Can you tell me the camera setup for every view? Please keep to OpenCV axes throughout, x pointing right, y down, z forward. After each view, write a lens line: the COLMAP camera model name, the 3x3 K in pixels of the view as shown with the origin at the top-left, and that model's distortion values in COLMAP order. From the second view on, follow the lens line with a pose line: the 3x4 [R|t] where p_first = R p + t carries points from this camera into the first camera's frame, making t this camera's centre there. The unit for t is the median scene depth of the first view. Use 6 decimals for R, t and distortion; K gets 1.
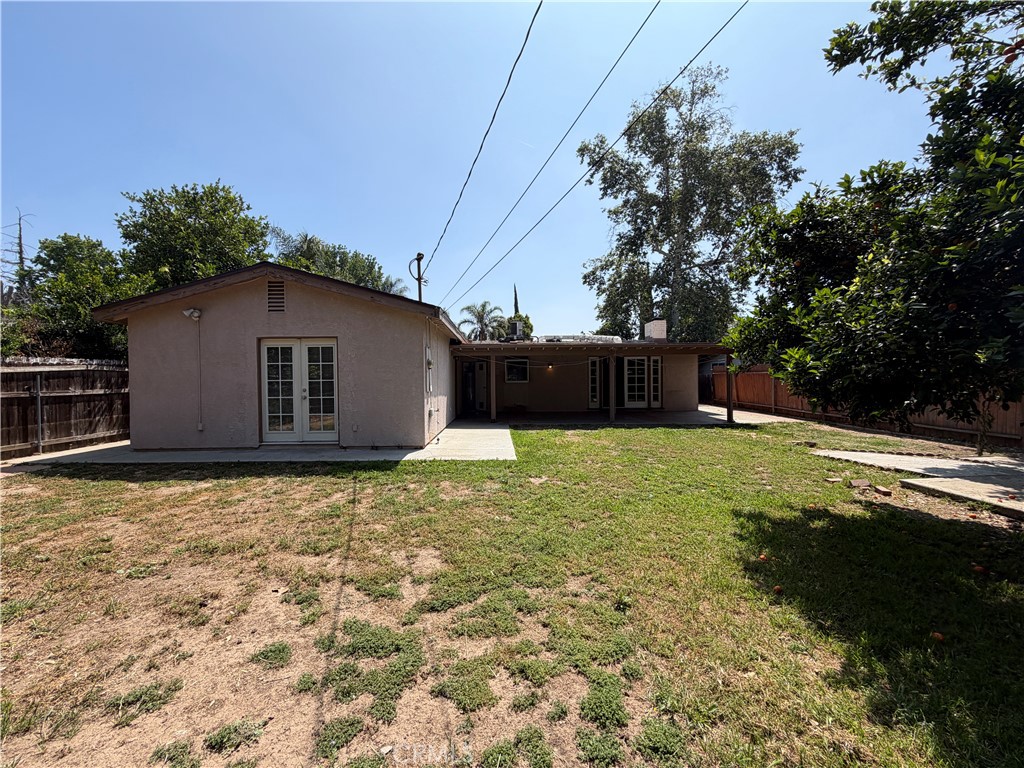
lens RADIAL K [[408.3, 0, 512.1], [0, 408.3, 385.2], [0, 0, 1]] dist [0.002872, -0.000739]
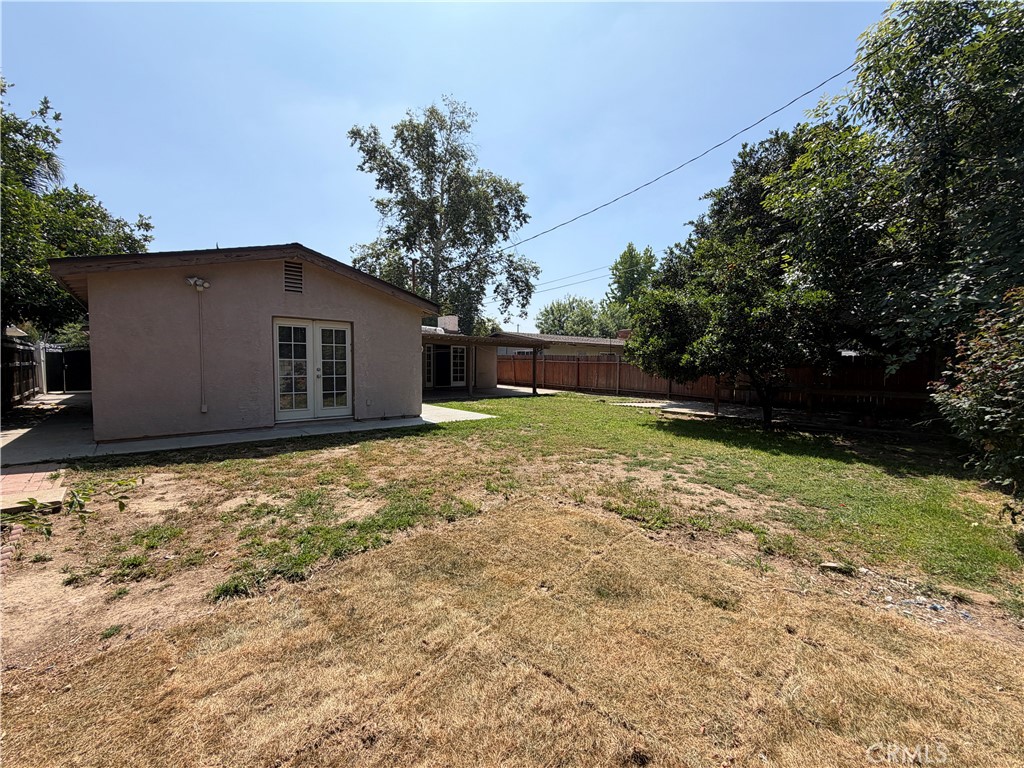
lens RADIAL K [[408.3, 0, 512.6], [0, 408.3, 384.6], [0, 0, 1]] dist [0.002872, -0.000739]
pose [[0.757732, -0.017424, 0.652333, -0.248143], [-0.007143, 0.999362, 0.034989, 0.003200], [-0.652526, -0.031172, 0.757125, -0.040235]]
